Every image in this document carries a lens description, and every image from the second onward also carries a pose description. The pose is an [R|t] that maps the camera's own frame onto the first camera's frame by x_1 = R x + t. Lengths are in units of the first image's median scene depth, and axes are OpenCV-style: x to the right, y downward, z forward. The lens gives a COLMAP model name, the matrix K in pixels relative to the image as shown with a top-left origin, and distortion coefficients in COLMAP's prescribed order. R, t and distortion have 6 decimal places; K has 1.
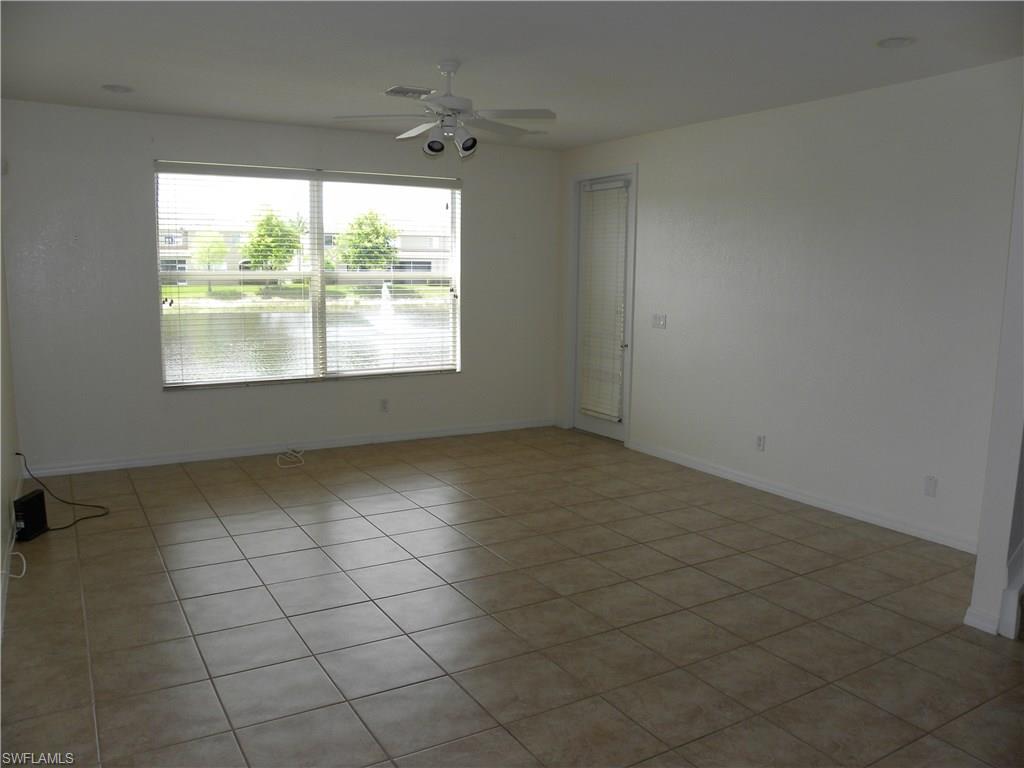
lens RADIAL K [[802.7, 0, 534.2], [0, 802.7, 387.9], [0, 0, 1]] dist [-0.137493, 0.082077]
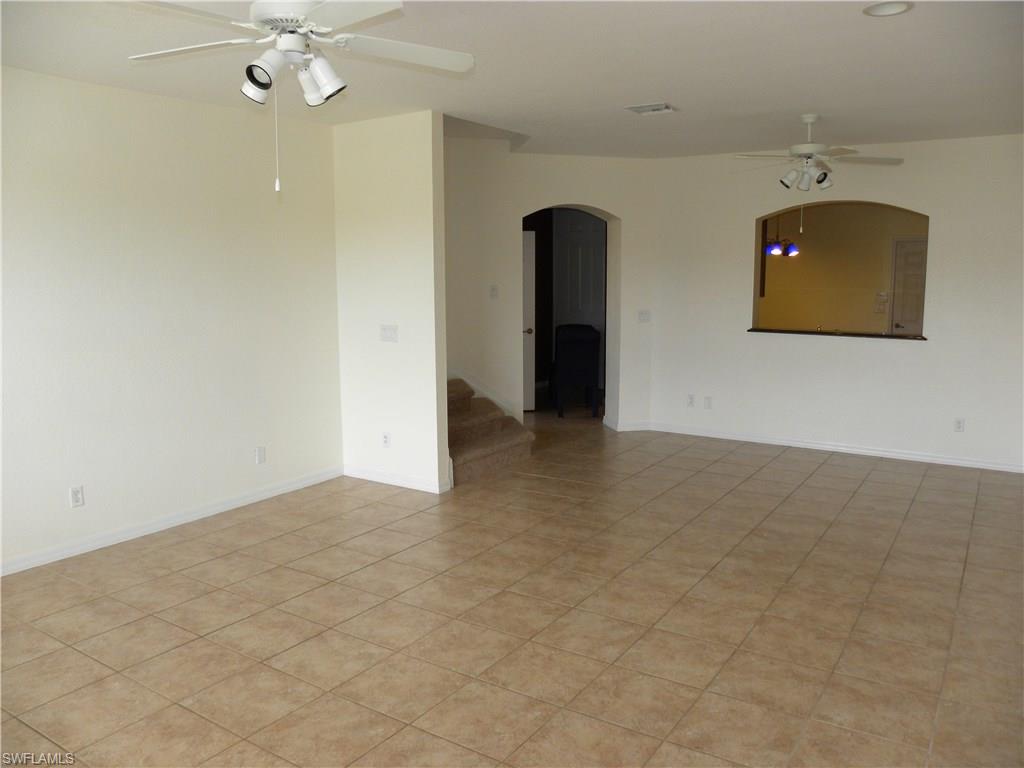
lens RADIAL K [[802.7, 0, 534.2], [0, 802.7, 387.9], [0, 0, 1]] dist [-0.137493, 0.082077]
pose [[-0.436399, -0.151031, 0.886987, -0.692799], [0.122437, 0.966673, 0.224839, -0.182618], [-0.891384, 0.206720, -0.403363, 1.045892]]
